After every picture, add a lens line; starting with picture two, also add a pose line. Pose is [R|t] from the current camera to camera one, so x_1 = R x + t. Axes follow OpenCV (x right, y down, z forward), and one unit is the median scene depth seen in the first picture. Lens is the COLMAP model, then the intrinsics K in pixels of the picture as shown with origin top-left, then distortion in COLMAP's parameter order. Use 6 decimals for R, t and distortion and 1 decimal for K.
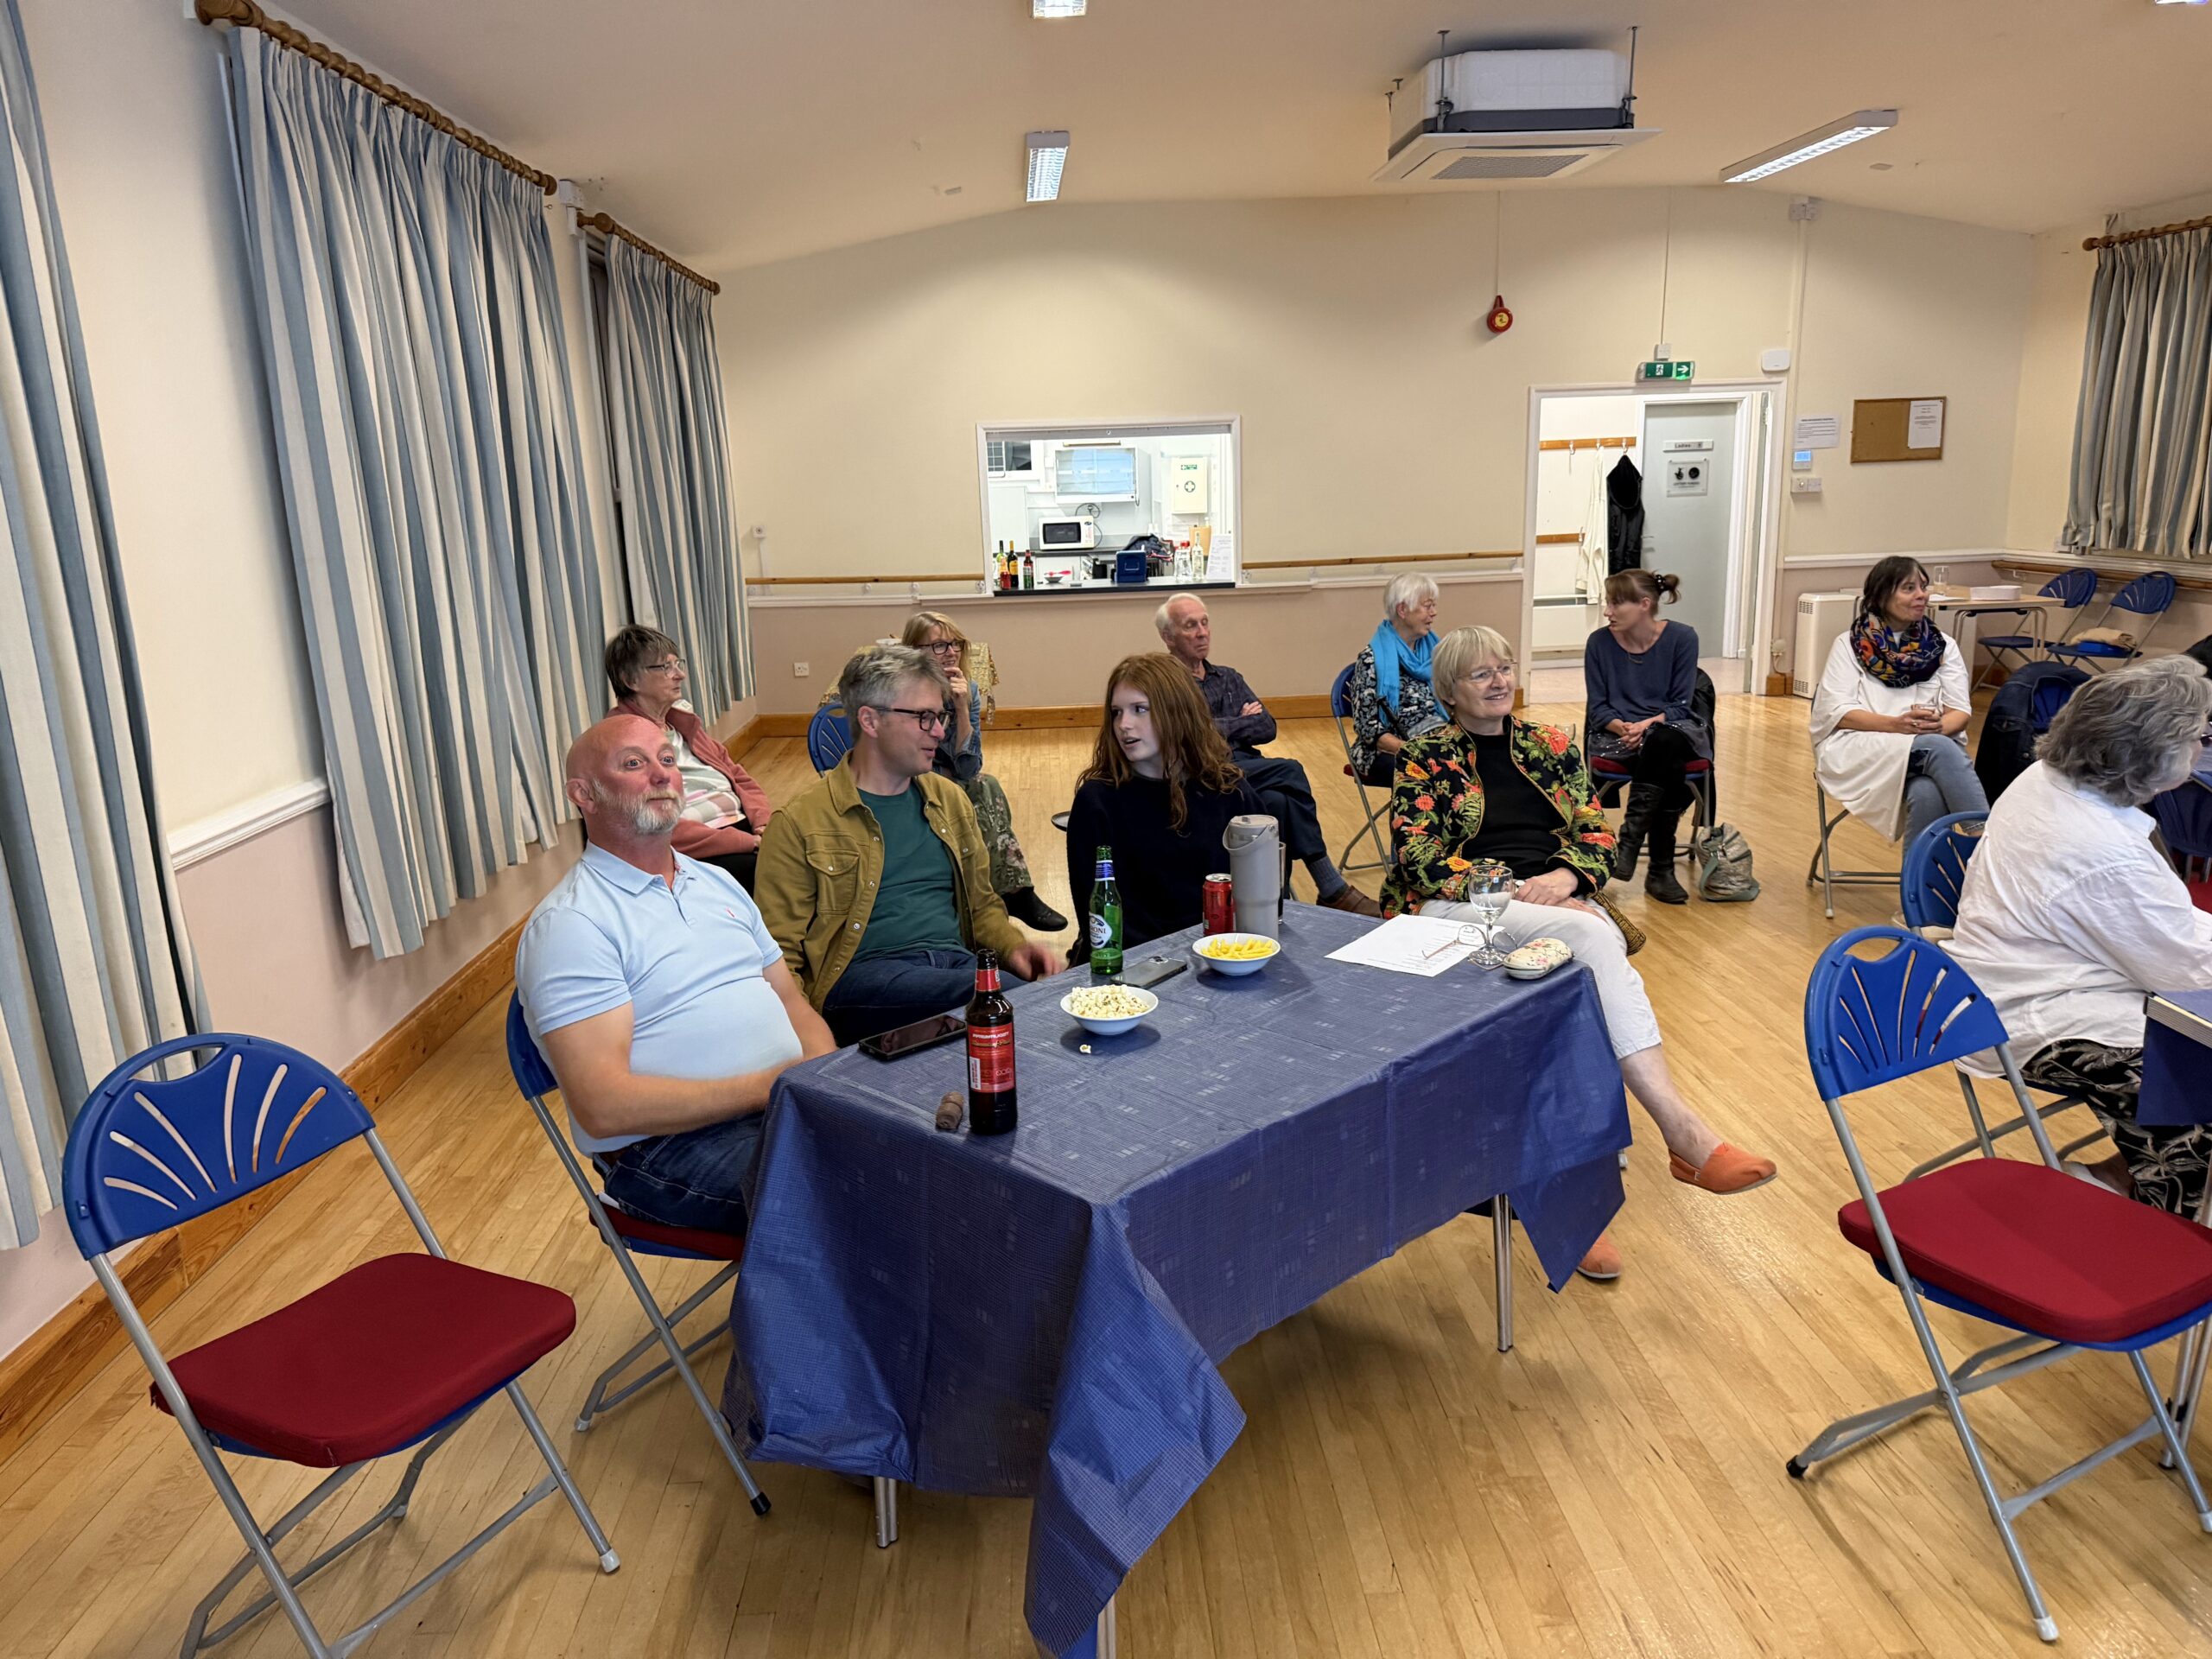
lens RADIAL K [[1568.9, 0, 1086.3], [0, 1568.9, 852.0], [0, 0, 1]] dist [0.040930, -0.060782]
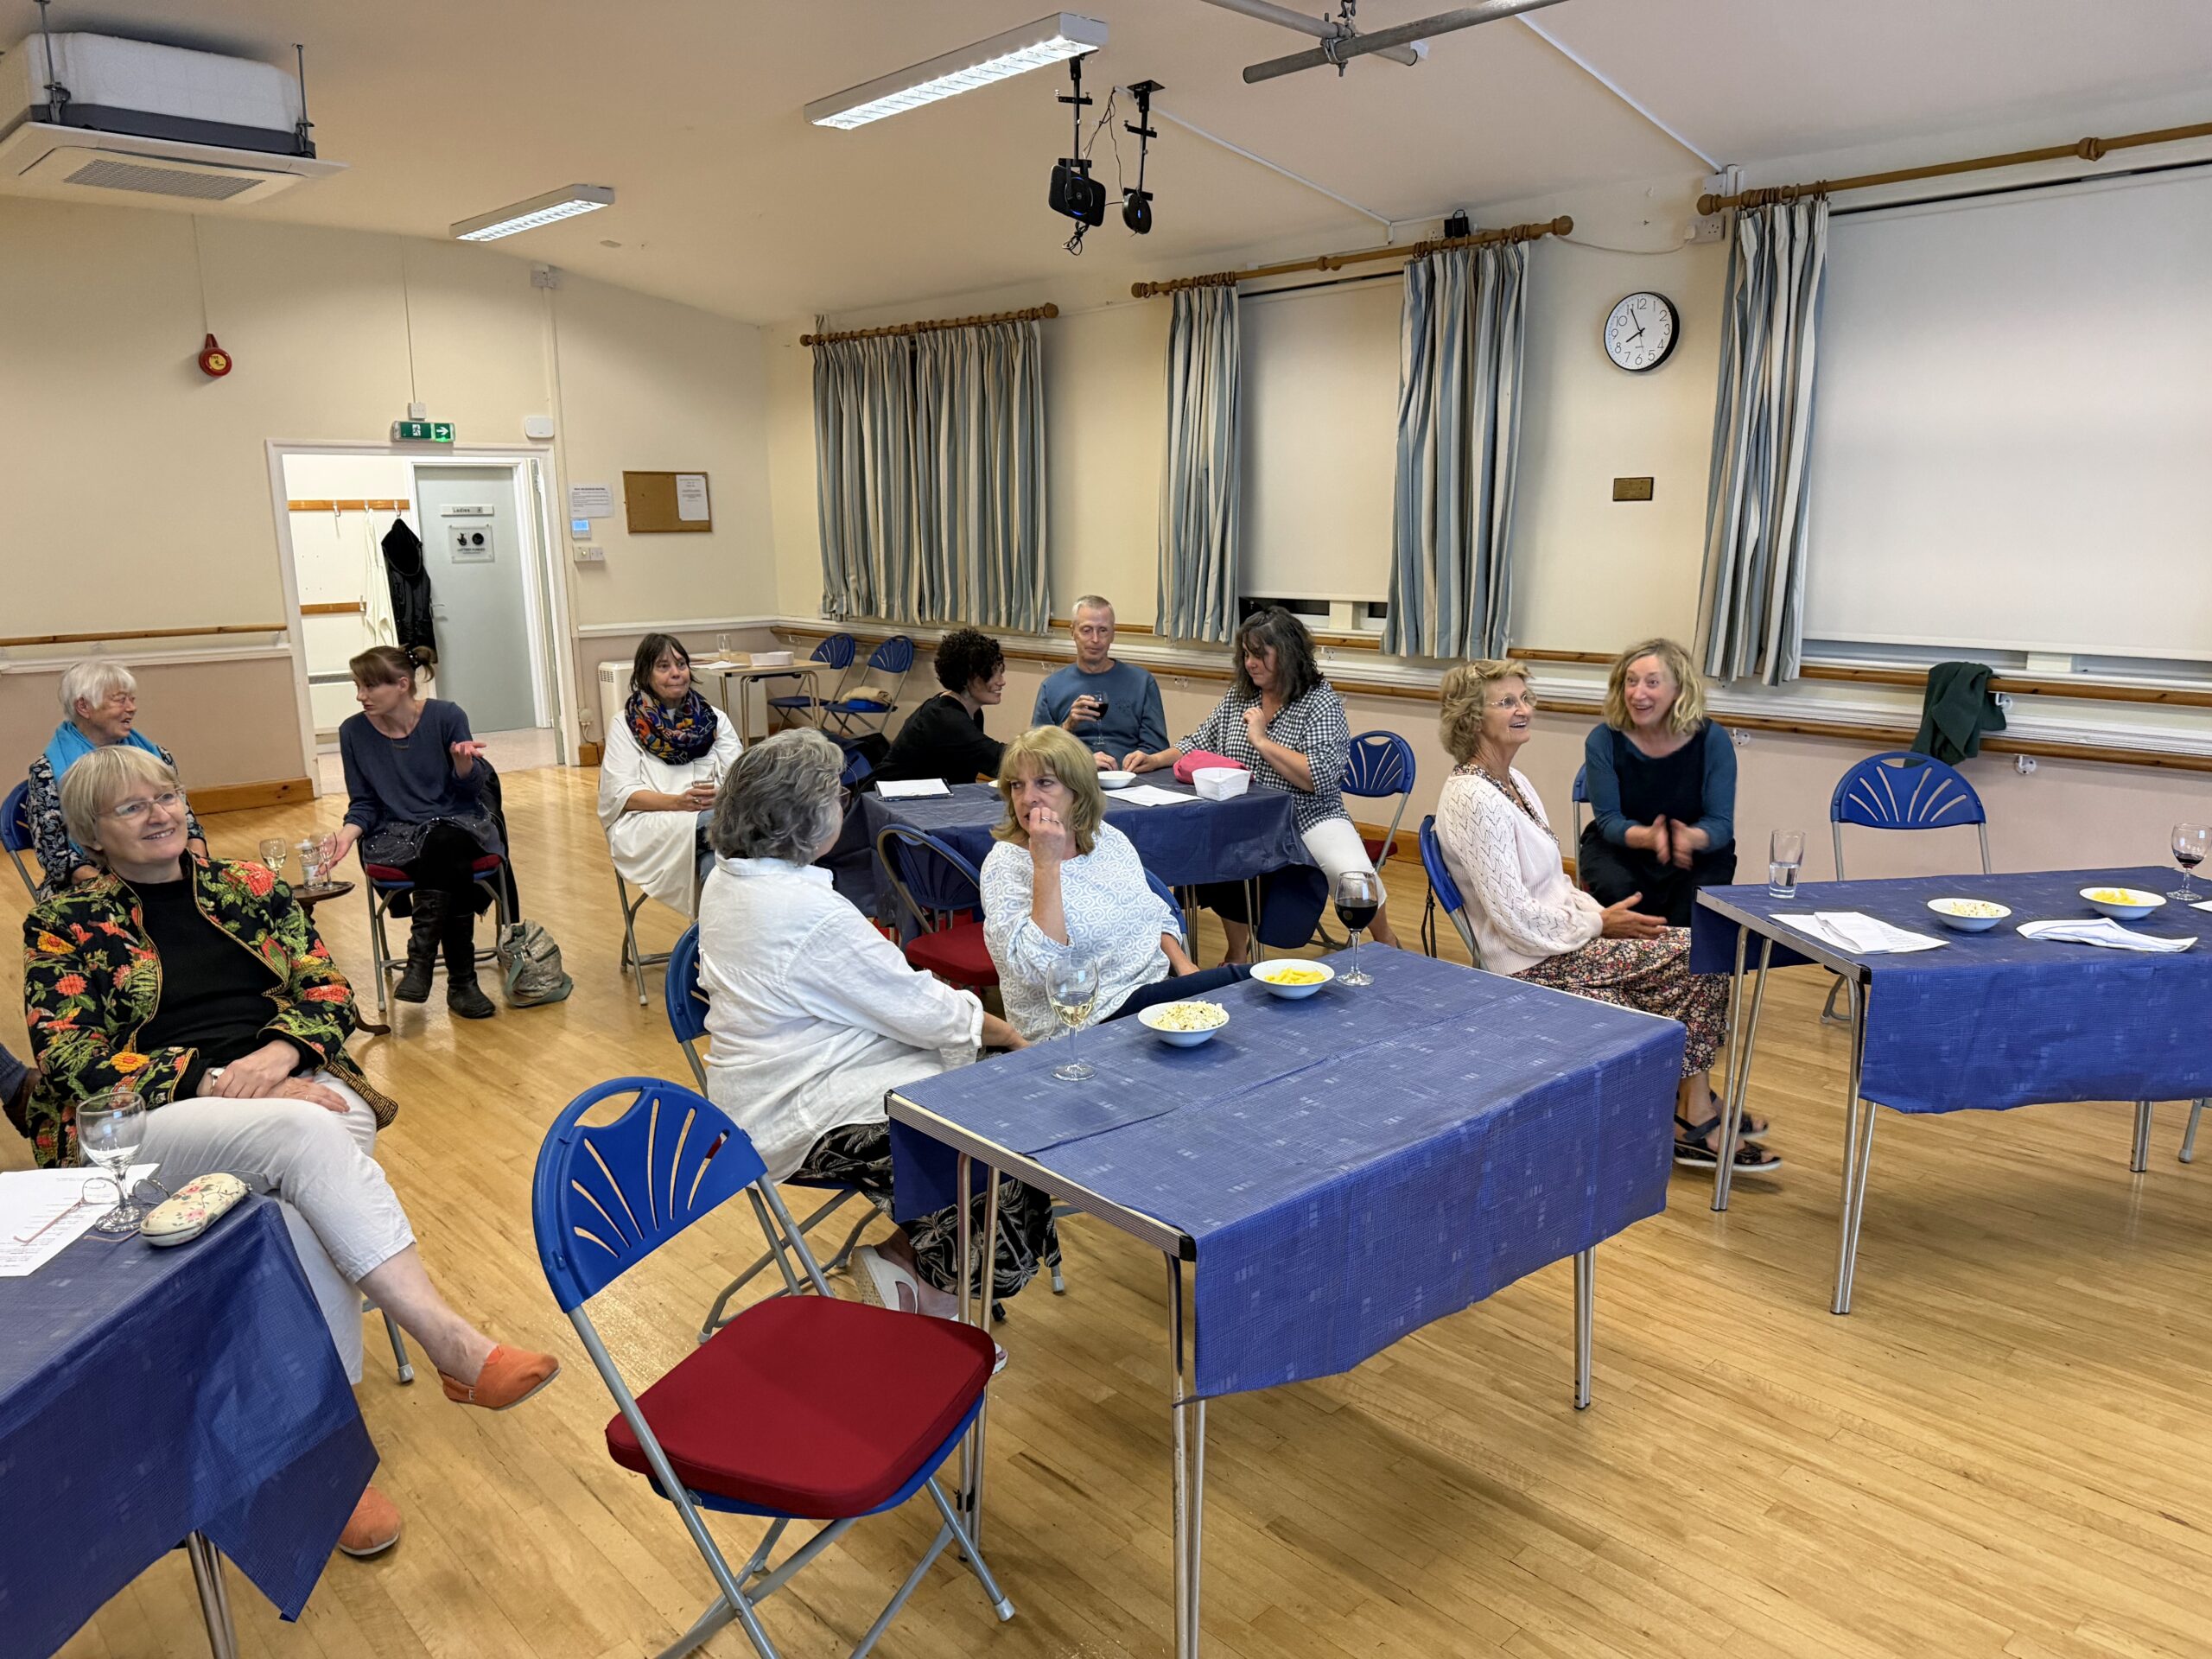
lens RADIAL K [[1568.9, 0, 1111.0], [0, 1568.9, 851.2], [0, 0, 1]] dist [0.040930, -0.060782]
pose [[0.759209, -0.107933, 0.641835, 0.077835], [0.130840, 0.991332, 0.011939, -0.025933], [-0.637560, 0.074914, 0.766750, 0.068169]]
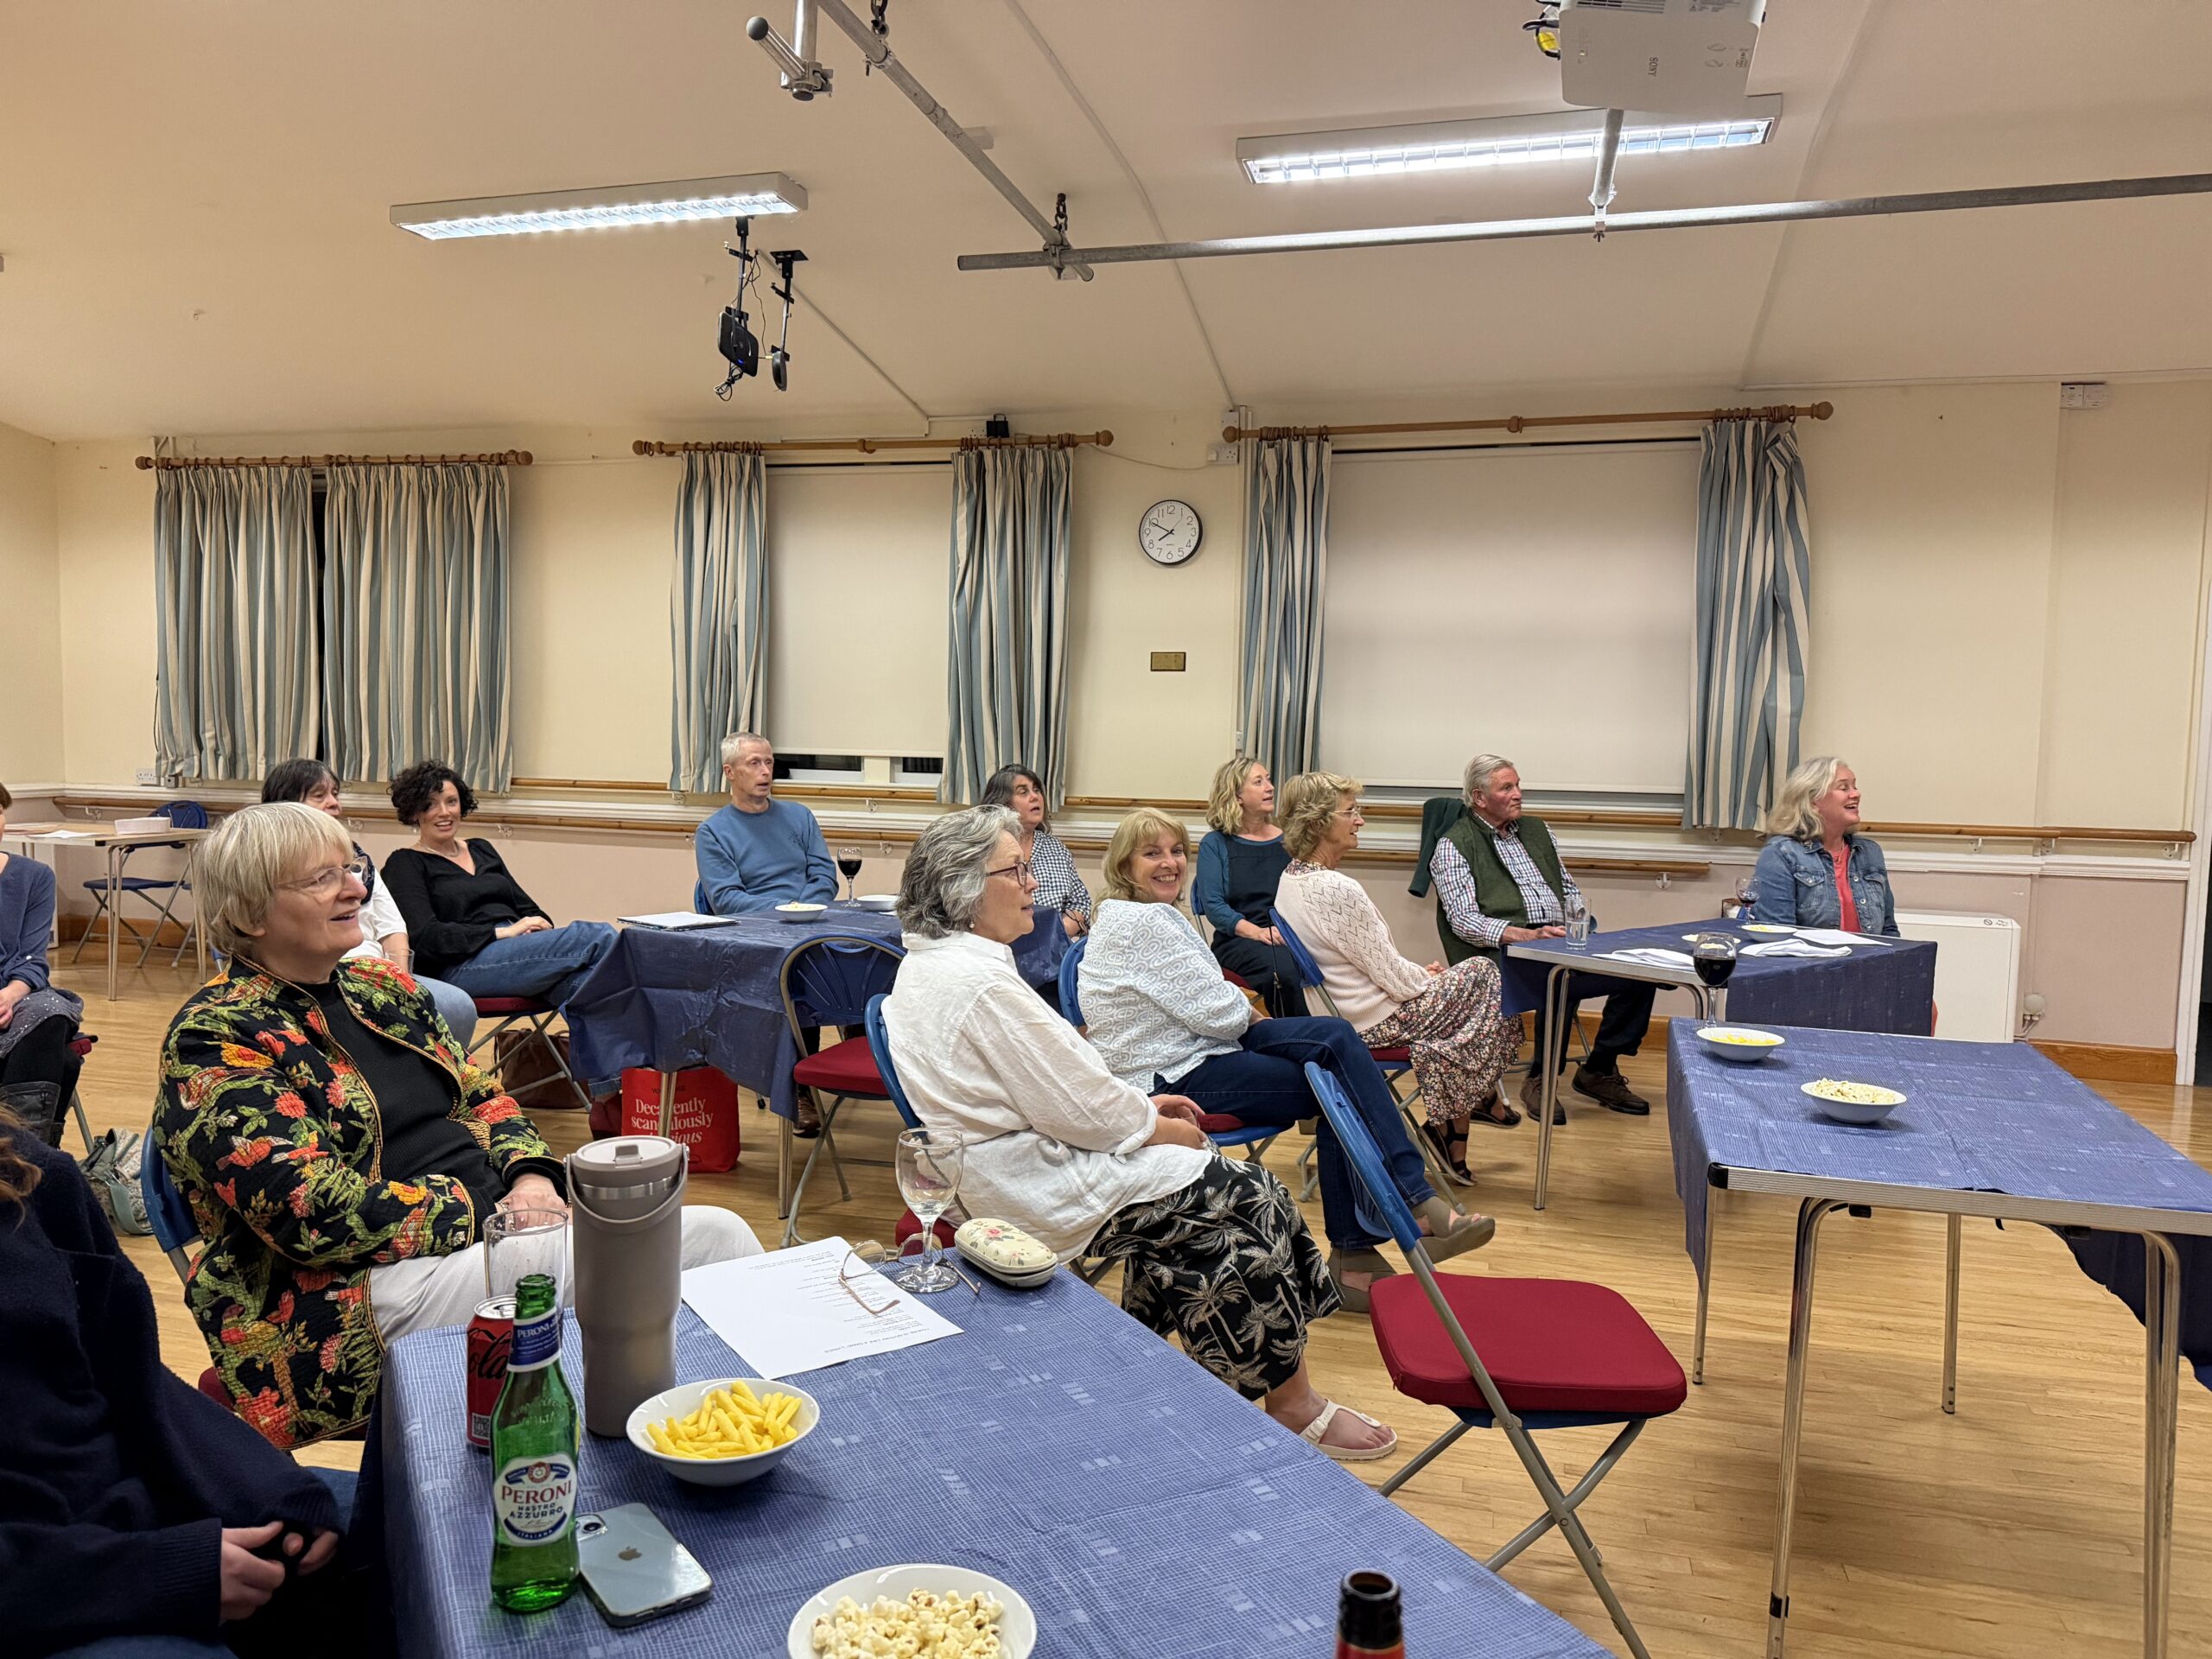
lens RADIAL K [[1568.9, 0, 1064.4], [0, 1568.9, 883.9], [0, 0, 1]] dist [0.040930, -0.060782]
pose [[0.319157, -0.042040, 0.946769, -0.132718], [0.181501, 0.983235, -0.017525, -0.027855], [-0.930159, 0.177433, 0.321436, 0.312301]]
